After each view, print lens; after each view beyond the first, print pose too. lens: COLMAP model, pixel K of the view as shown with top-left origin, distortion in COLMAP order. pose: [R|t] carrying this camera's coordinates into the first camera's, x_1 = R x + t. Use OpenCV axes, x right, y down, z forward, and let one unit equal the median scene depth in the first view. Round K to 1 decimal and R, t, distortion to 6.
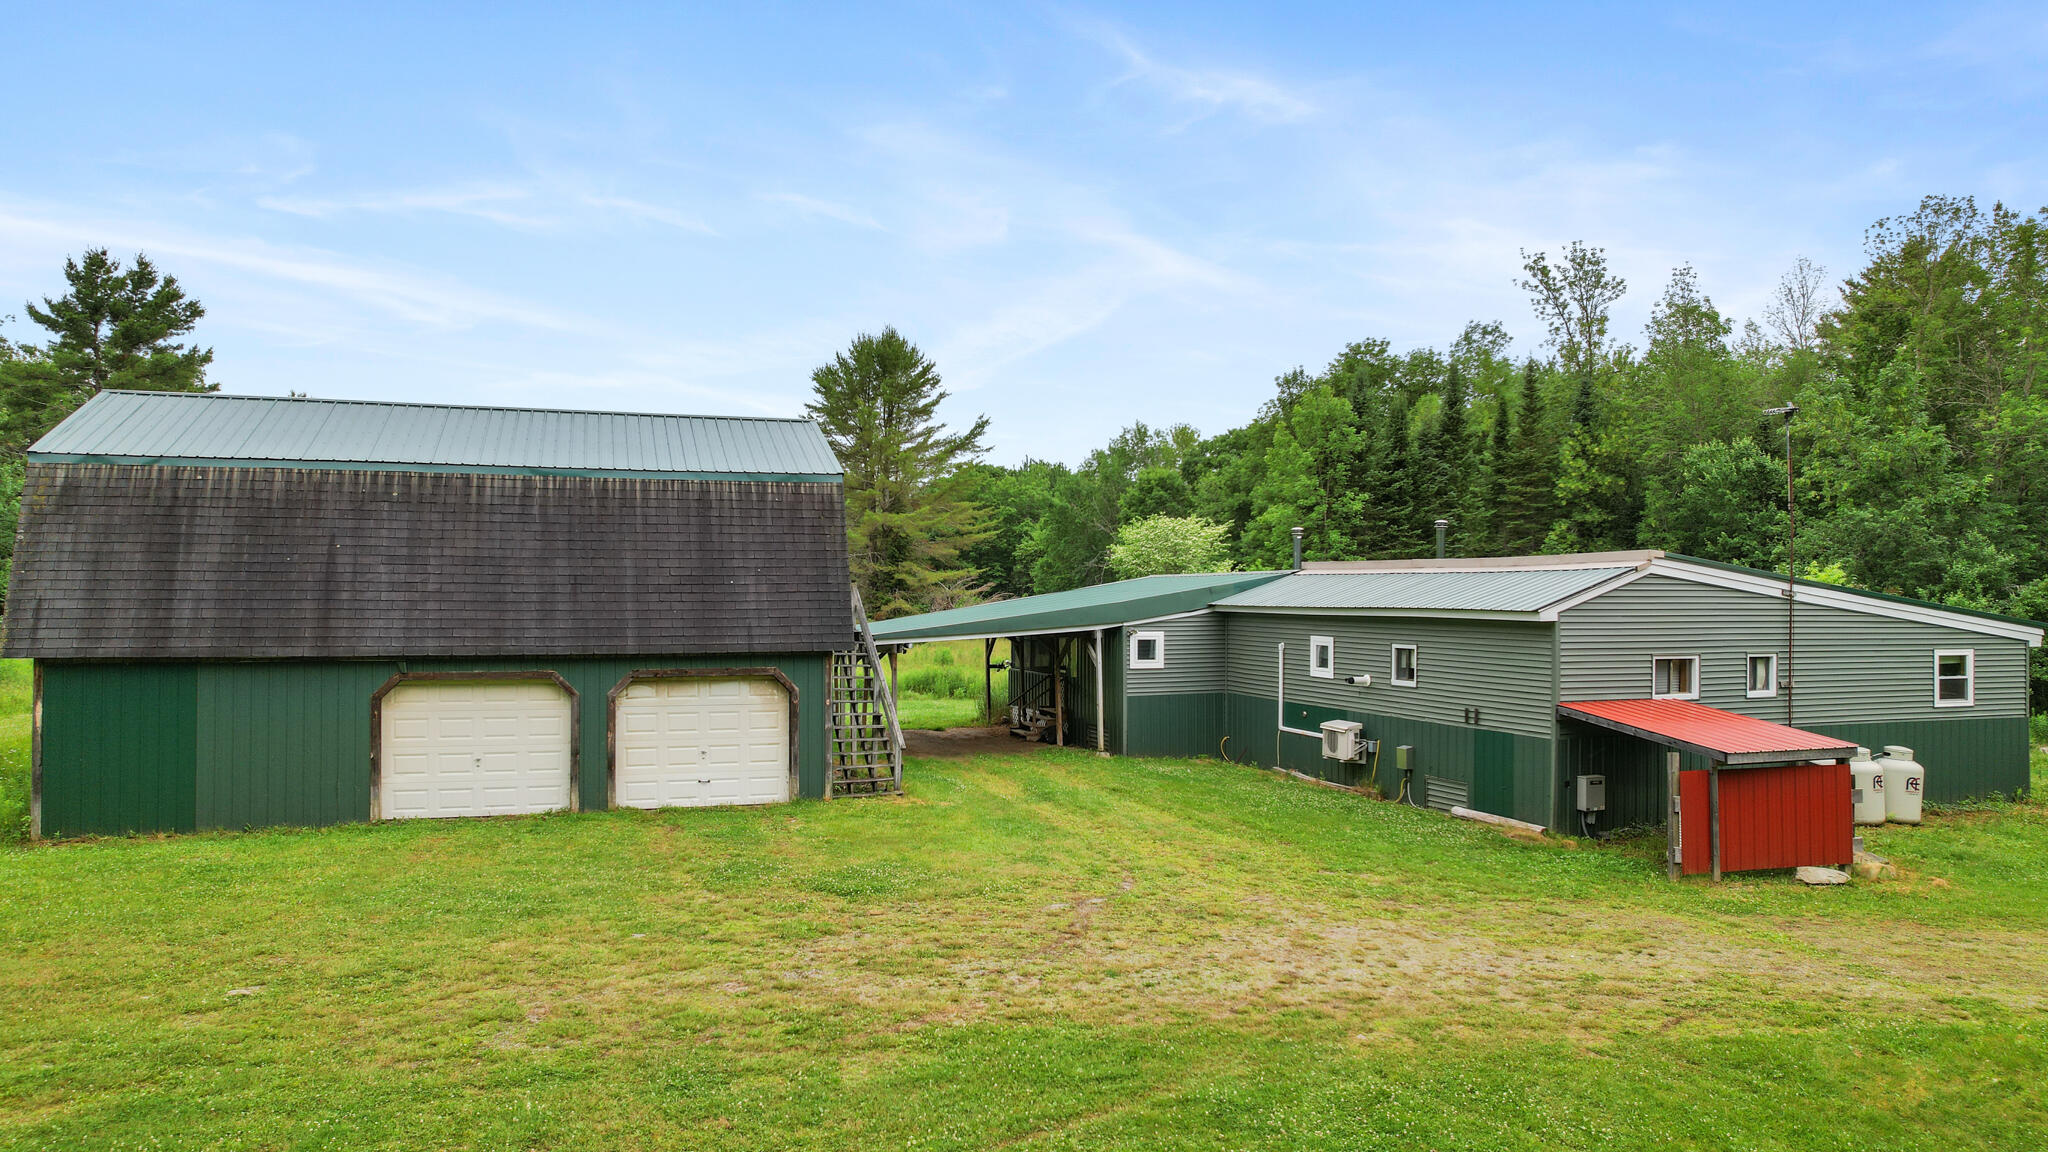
lens RADIAL K [[1329.7, 0, 1024.0], [0, 1329.7, 576.0], [0, 0, 1]] dist [-0.057776, 0.041160]
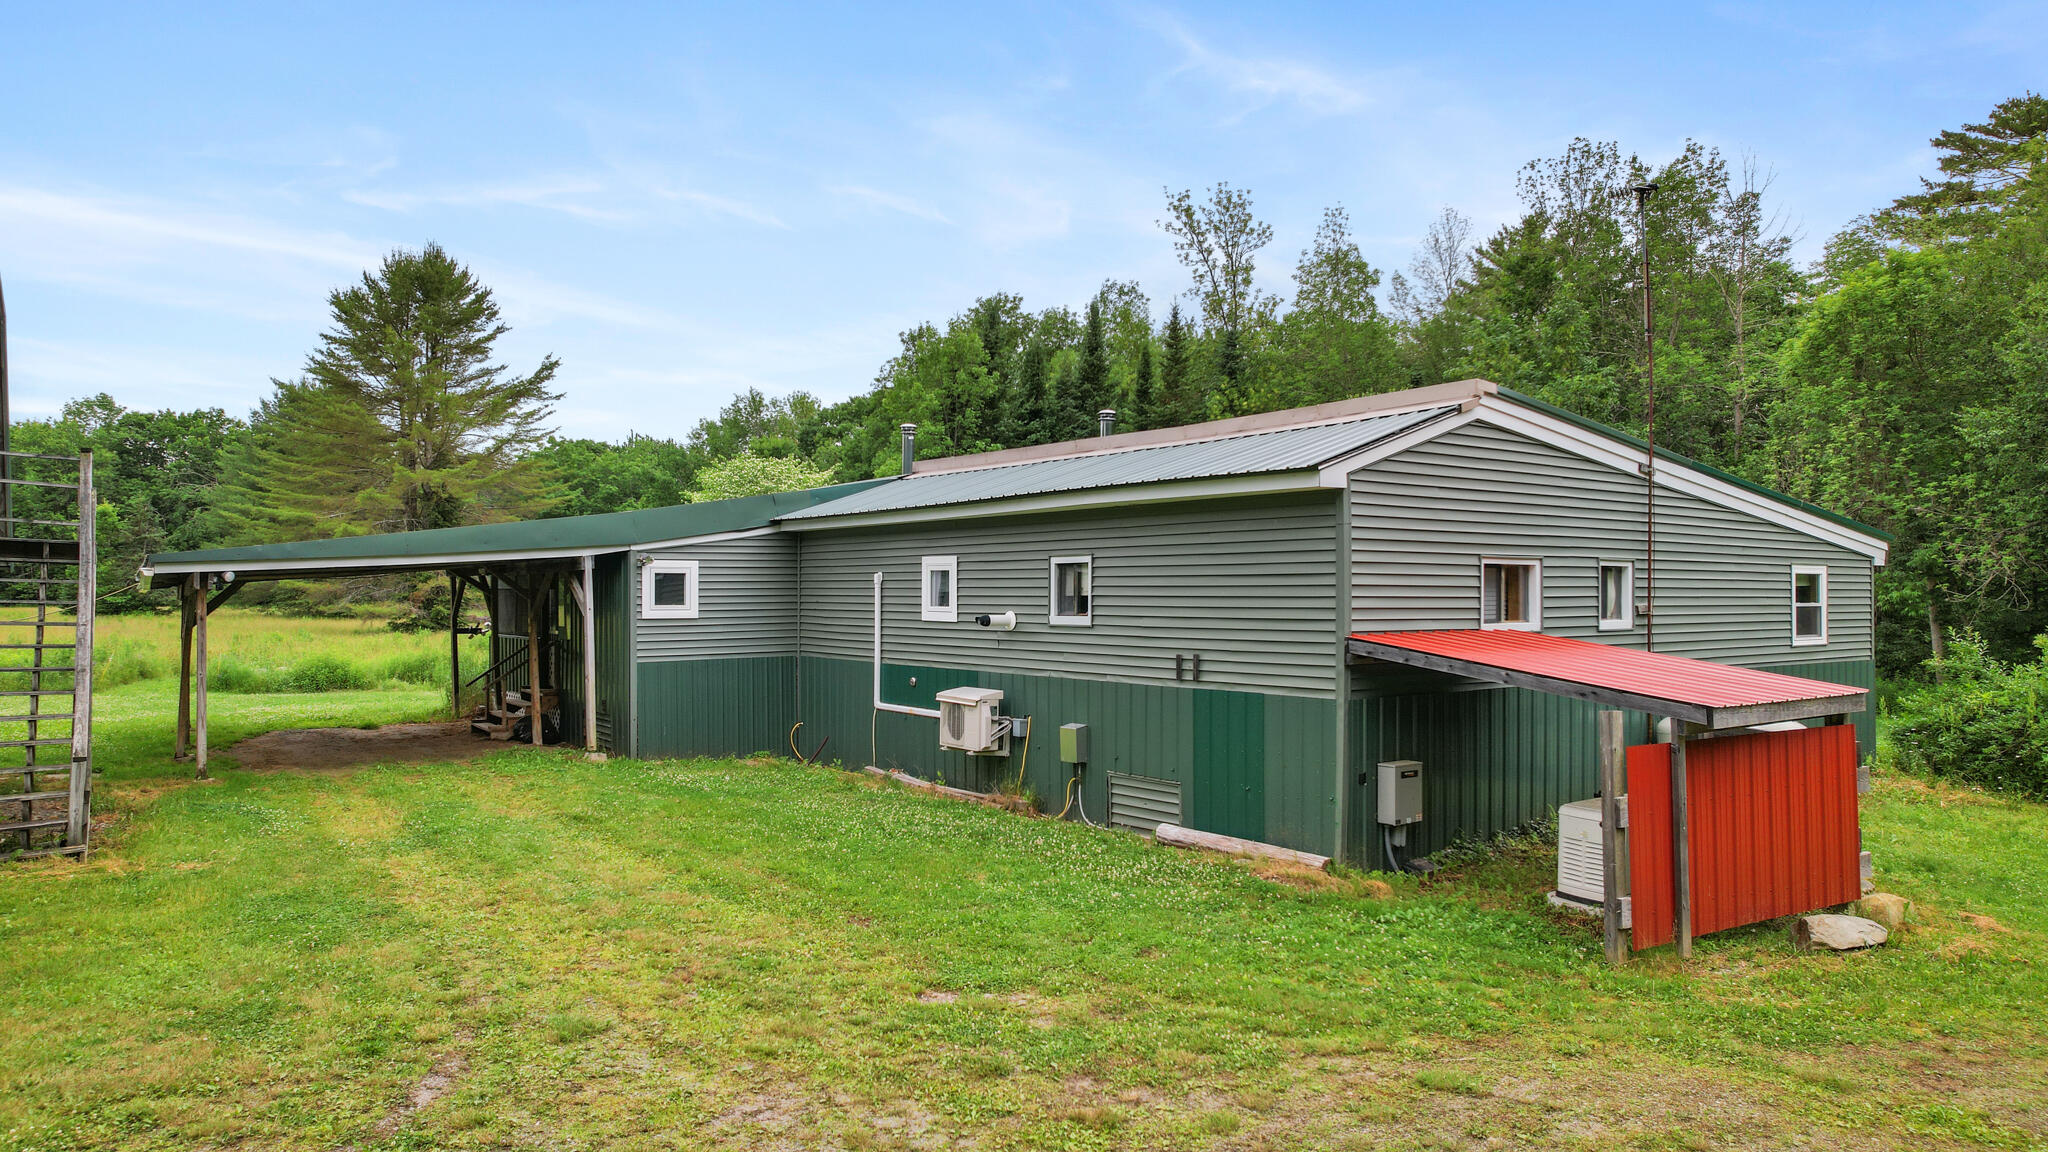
lens RADIAL K [[1329.7, 0, 1024.0], [0, 1329.7, 576.0], [0, 0, 1]] dist [-0.057776, 0.041160]
pose [[0.962568, -0.001742, 0.271035, 0.082071], [0.001721, 0.999998, 0.000314, 0.048549], [-0.271035, 0.000164, 0.962569, 0.338825]]
